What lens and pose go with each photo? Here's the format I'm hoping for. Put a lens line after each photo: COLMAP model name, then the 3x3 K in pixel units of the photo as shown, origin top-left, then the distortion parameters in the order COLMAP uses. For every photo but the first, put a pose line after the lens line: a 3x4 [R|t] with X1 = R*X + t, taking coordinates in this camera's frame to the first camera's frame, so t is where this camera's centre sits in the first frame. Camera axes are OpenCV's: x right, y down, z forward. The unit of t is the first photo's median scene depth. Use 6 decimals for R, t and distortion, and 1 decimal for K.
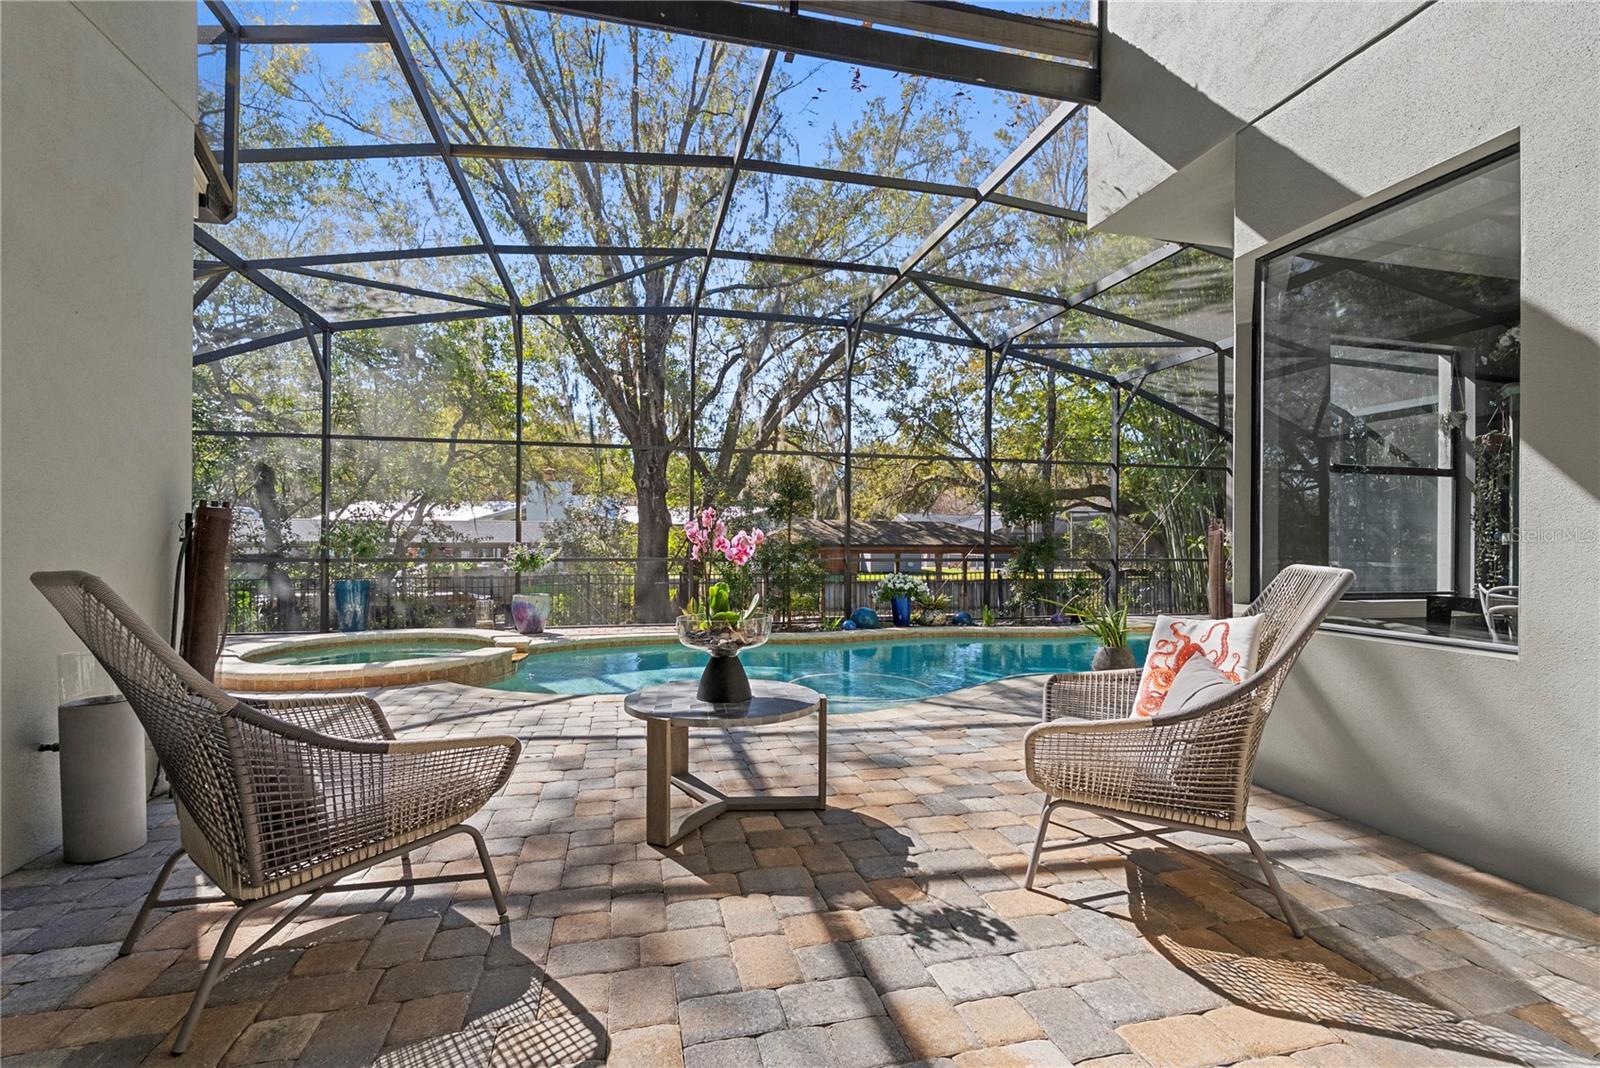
lens RADIAL K [[715.0, 0, 806.5], [0, 715.0, 537.7], [0, 0, 1]] dist [0.001239, 0.000062]
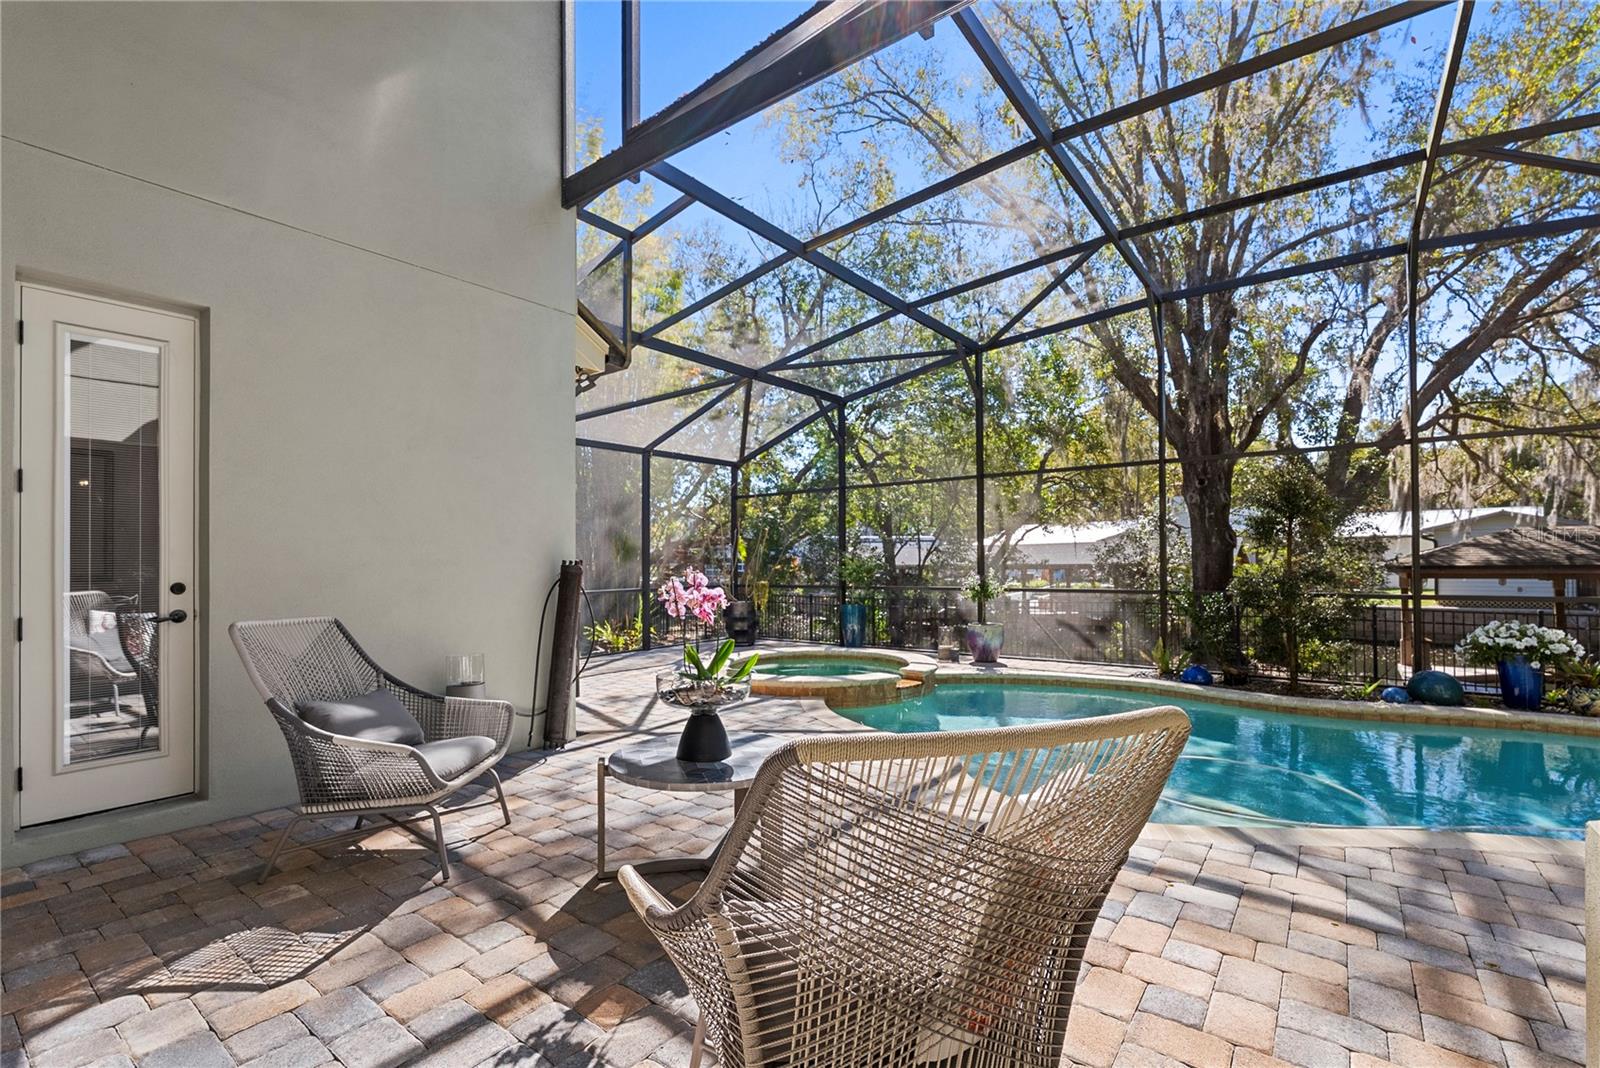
lens RADIAL K [[715.0, 0, 805.1], [0, 715.0, 549.0], [0, 0, 1]] dist [0.001239, 0.000062]
pose [[0.624203, -0.027453, -0.780780, 0.625812], [0.020532, 0.999614, -0.018733, -0.034099], [0.780993, -0.004338, 0.624525, 0.401919]]
